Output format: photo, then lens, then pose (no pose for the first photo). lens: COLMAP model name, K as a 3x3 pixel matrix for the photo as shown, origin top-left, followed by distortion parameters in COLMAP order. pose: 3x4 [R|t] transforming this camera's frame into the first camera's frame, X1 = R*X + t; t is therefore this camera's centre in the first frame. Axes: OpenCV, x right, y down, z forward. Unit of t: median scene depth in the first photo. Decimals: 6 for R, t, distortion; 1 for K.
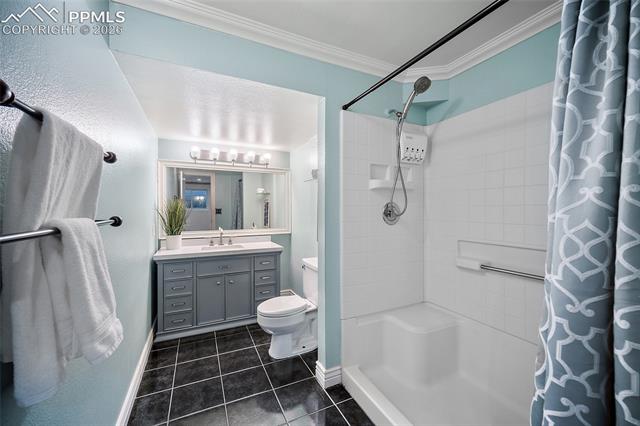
lens RADIAL K [[254.3, 0, 320.0], [0, 254.3, 213.0], [0, 0, 1]] dist [-0.000435, -0.000115]
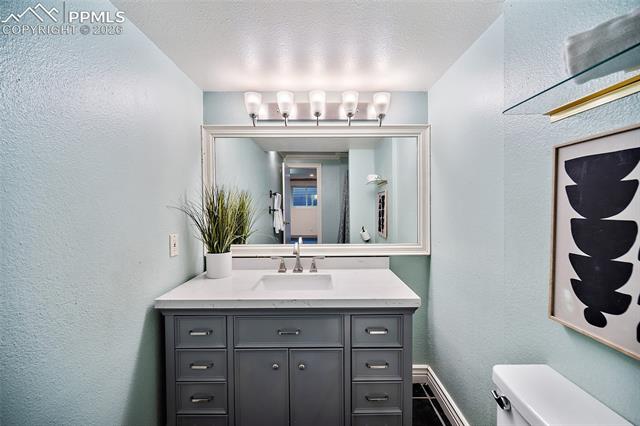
lens RADIAL K [[259.3, 0, 323.8], [0, 259.3, 204.0], [0, 0, 1]] dist [-0.006378, -0.000116]
pose [[0.907596, -0.006753, -0.419790, -0.100014], [-0.003881, 0.999693, -0.024473, -0.006311], [0.419826, 0.023841, 0.907291, 0.503368]]
